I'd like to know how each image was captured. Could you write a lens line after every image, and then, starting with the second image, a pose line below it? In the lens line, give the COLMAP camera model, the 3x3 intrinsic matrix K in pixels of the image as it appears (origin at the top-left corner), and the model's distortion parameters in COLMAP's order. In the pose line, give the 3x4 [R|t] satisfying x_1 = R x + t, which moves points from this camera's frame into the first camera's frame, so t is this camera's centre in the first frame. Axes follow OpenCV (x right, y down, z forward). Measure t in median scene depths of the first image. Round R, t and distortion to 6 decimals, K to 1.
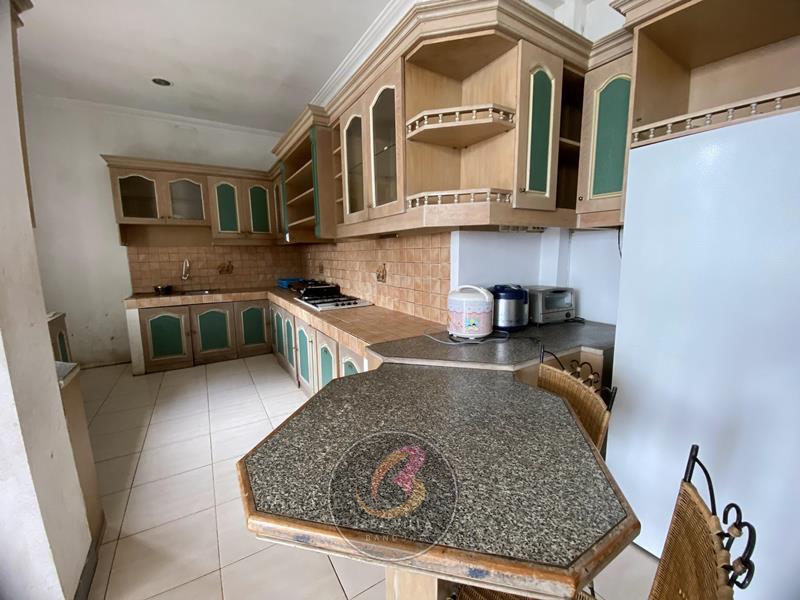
lens RADIAL K [[327.0, 0, 395.4], [0, 327.0, 303.4], [0, 0, 1]] dist [0.010423, -0.016090]
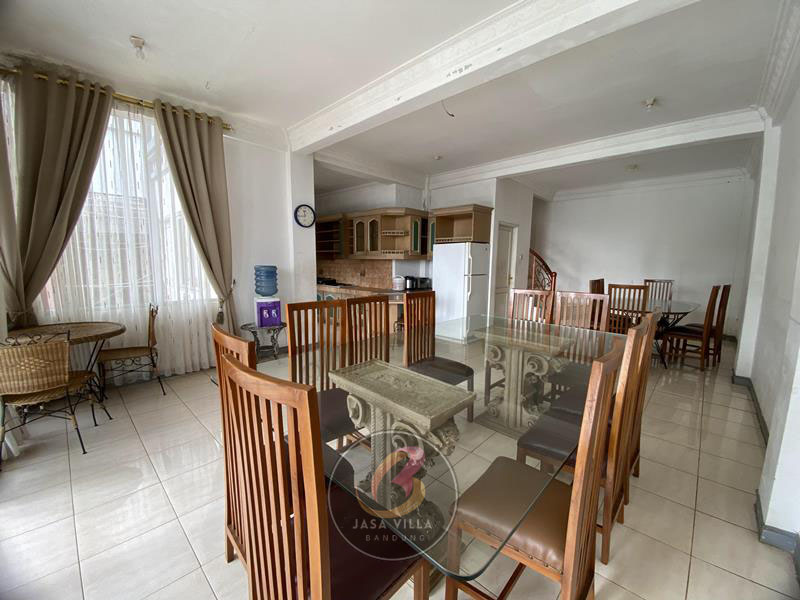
lens RADIAL K [[327.0, 0, 403.0], [0, 327.0, 300.1], [0, 0, 1]] dist [0.010423, -0.016090]
pose [[0.964587, -0.009046, 0.263609, -0.622159], [0.017206, 0.999441, -0.028663, 0.292982], [-0.263203, 0.032184, 0.964204, -2.270773]]
